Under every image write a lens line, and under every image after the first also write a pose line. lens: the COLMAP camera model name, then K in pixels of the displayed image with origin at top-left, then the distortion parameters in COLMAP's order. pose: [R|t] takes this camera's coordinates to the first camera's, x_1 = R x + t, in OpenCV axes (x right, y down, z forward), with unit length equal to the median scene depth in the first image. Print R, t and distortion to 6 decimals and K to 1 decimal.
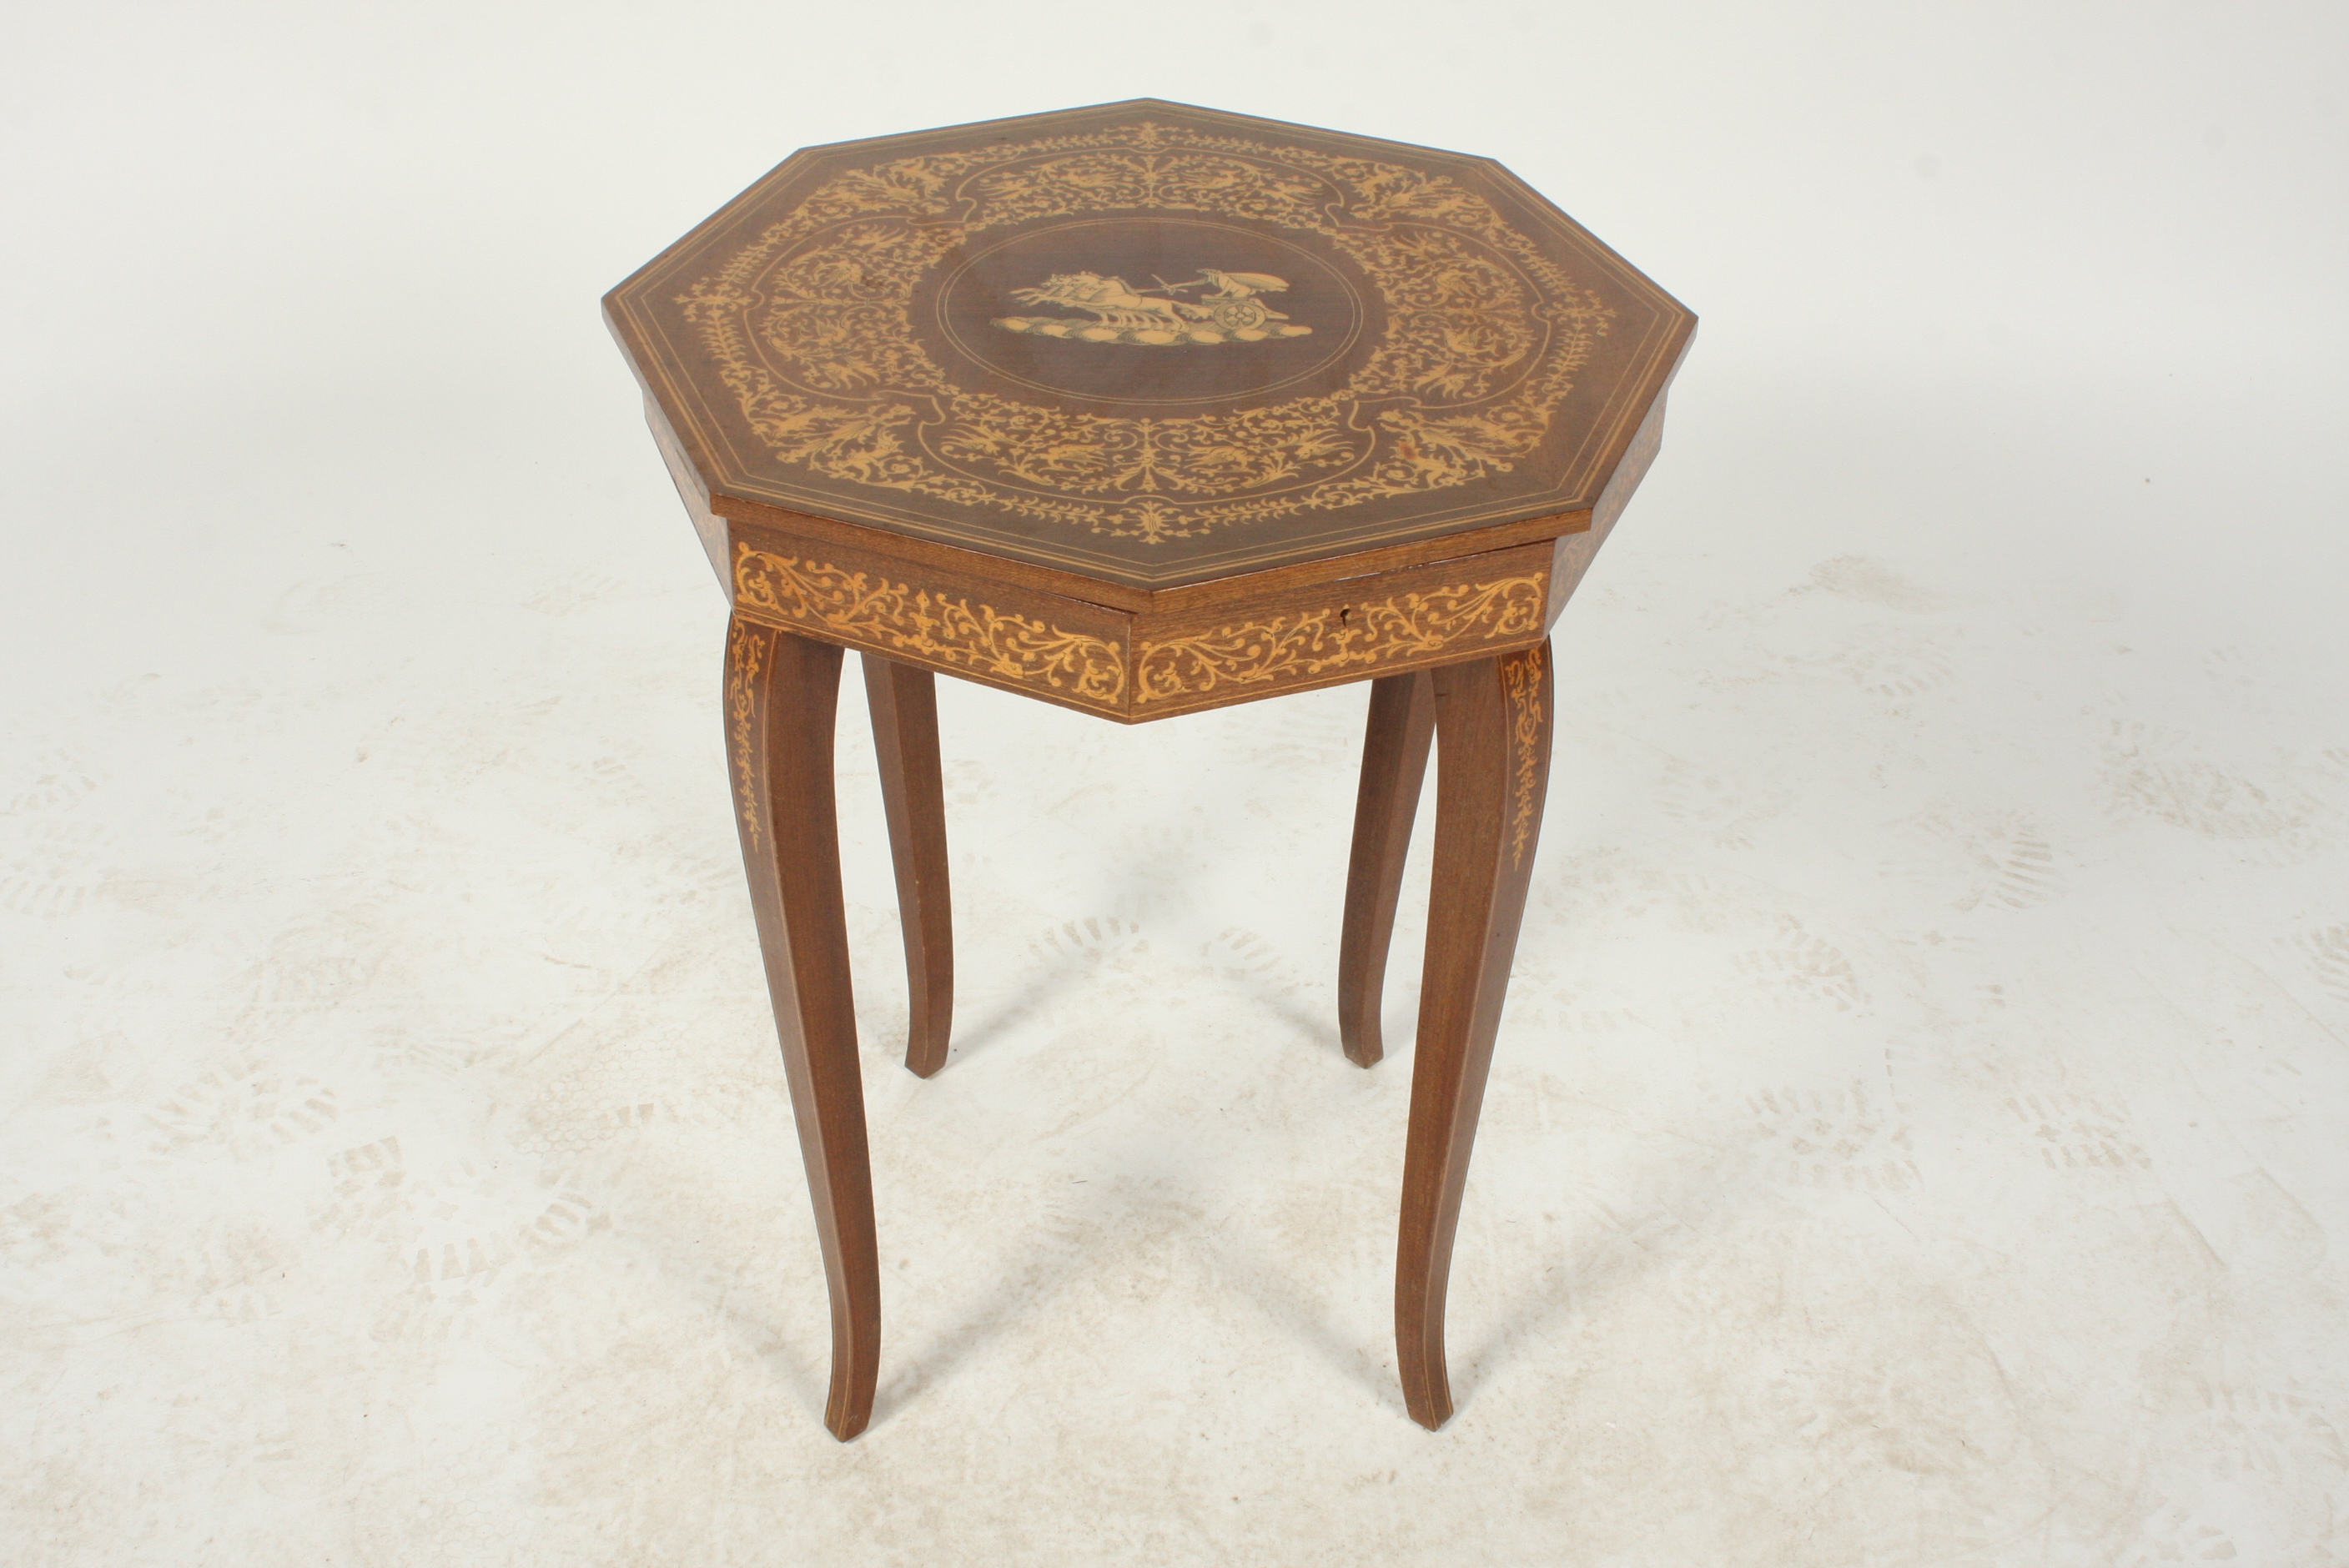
lens RADIAL K [[2697.4, 0, 1160.7], [0, 2697.4, 771.6], [0, 0, 1]] dist [-0.099189, 0.139306]
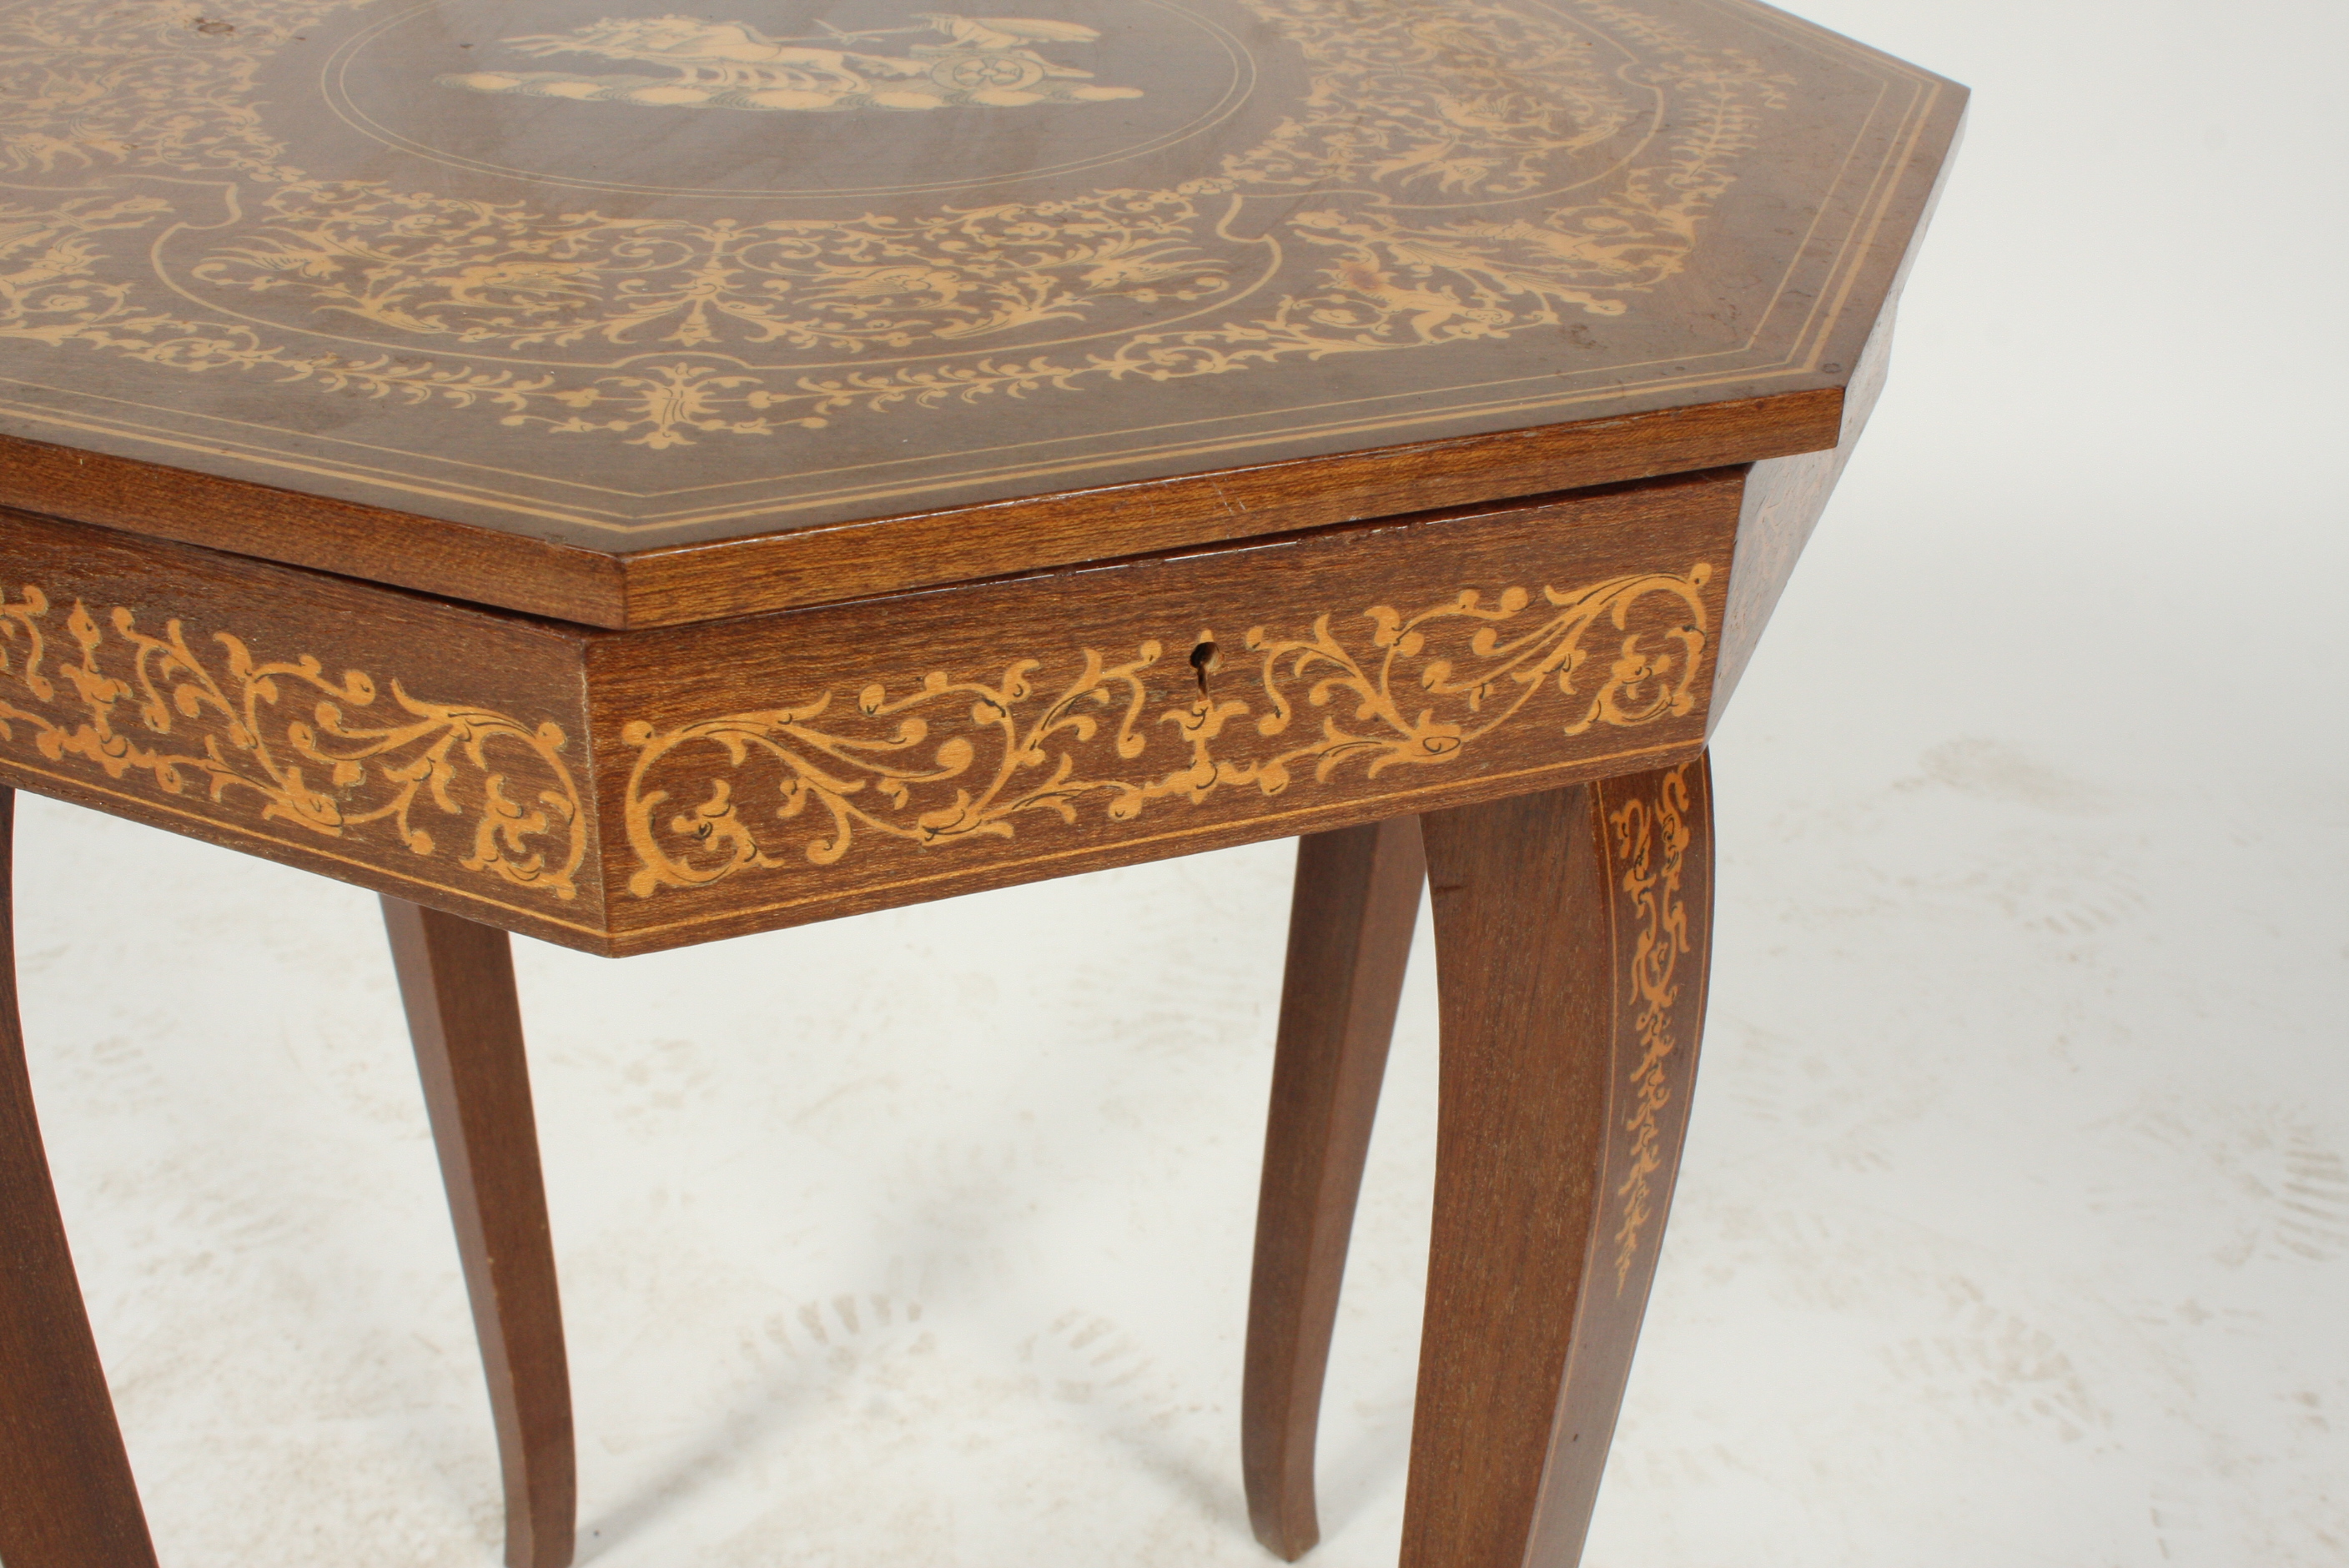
lens RADIAL K [[2697.4, 0, 1160.7], [0, 2697.4, 771.6], [0, 0, 1]] dist [-0.099189, 0.139306]
pose [[0.999669, -0.004360, 0.025344, 0.050410], [0.006882, 0.994937, -0.100266, -0.005104], [-0.024779, 0.100407, 0.994638, 0.599597]]
